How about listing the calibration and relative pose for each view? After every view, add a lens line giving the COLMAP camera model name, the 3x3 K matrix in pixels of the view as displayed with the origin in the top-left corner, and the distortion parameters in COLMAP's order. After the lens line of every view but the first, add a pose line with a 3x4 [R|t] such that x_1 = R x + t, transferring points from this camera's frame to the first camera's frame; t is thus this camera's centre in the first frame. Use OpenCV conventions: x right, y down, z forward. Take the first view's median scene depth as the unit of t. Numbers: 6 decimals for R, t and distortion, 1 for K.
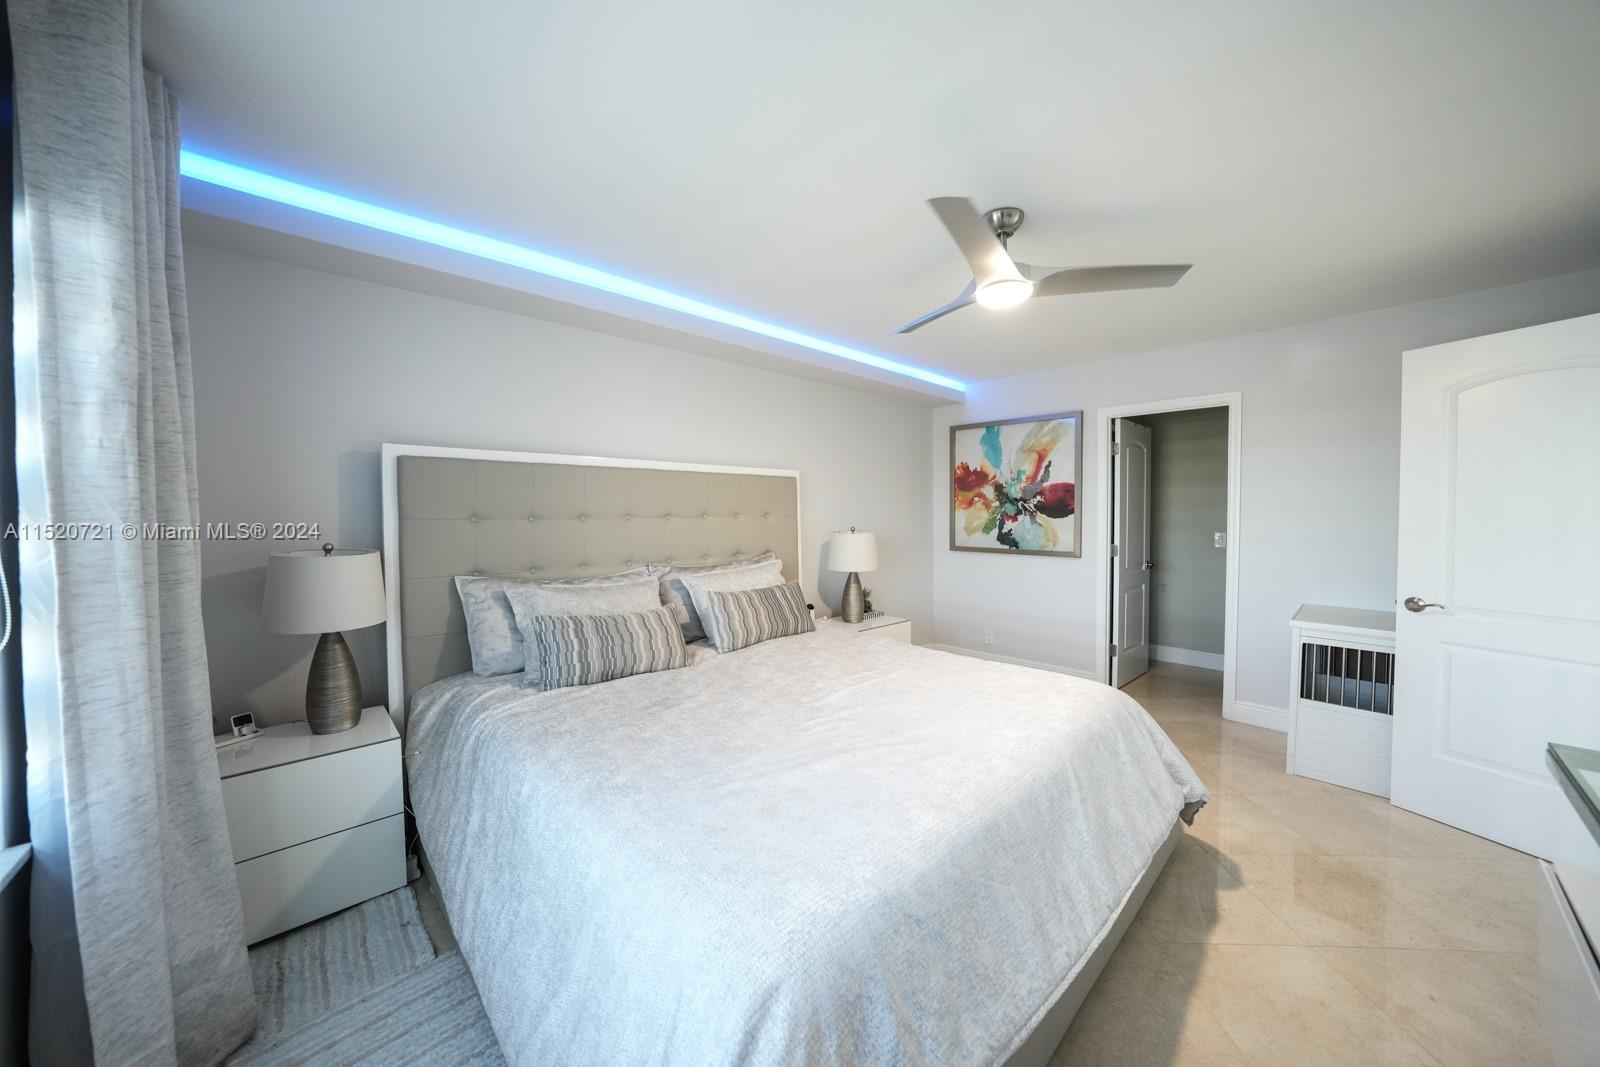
lens RADIAL K [[554.4, 0, 798.5], [0, 554.4, 528.1], [0, 0, 1]] dist [-0.027412, 0.008158]
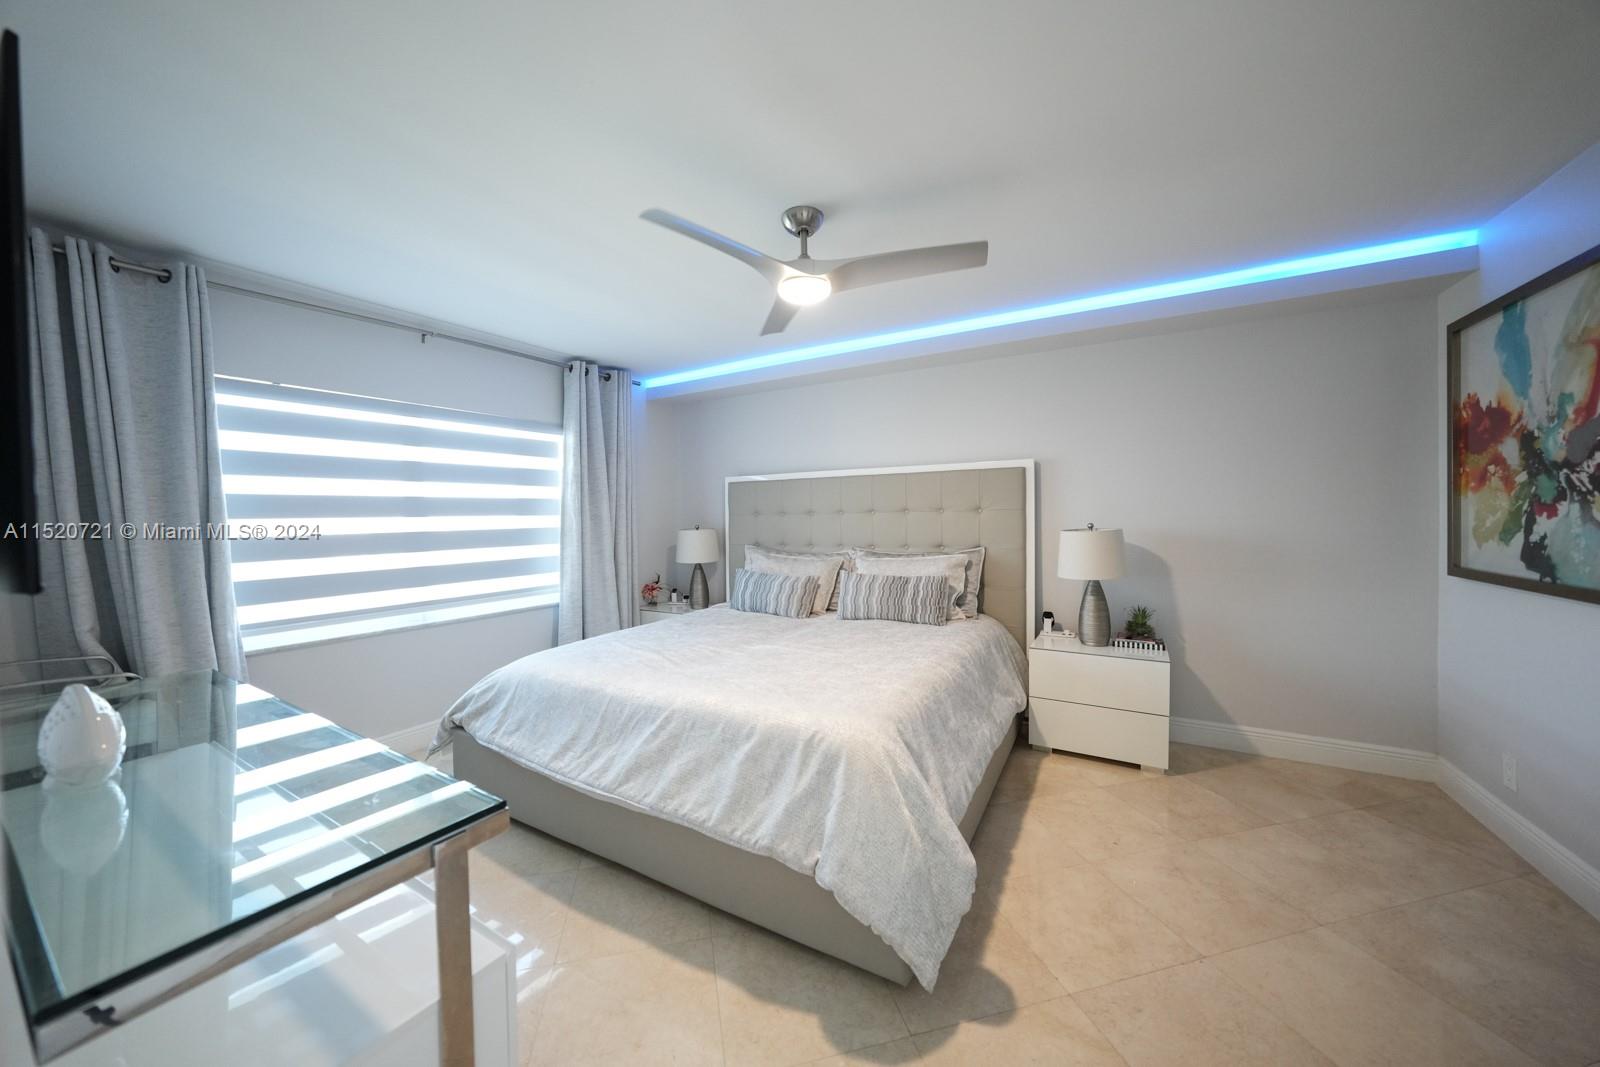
lens RADIAL K [[545.9, 0, 801.4], [0, 545.9, 525.7], [0, 0, 1]] dist [-0.007735, 0.000079]
pose [[0.278325, 0.017459, -0.960328, 0.620647], [-0.011400, 0.999824, 0.014873, -0.004663], [0.960419, 0.006808, 0.278476, 0.327643]]
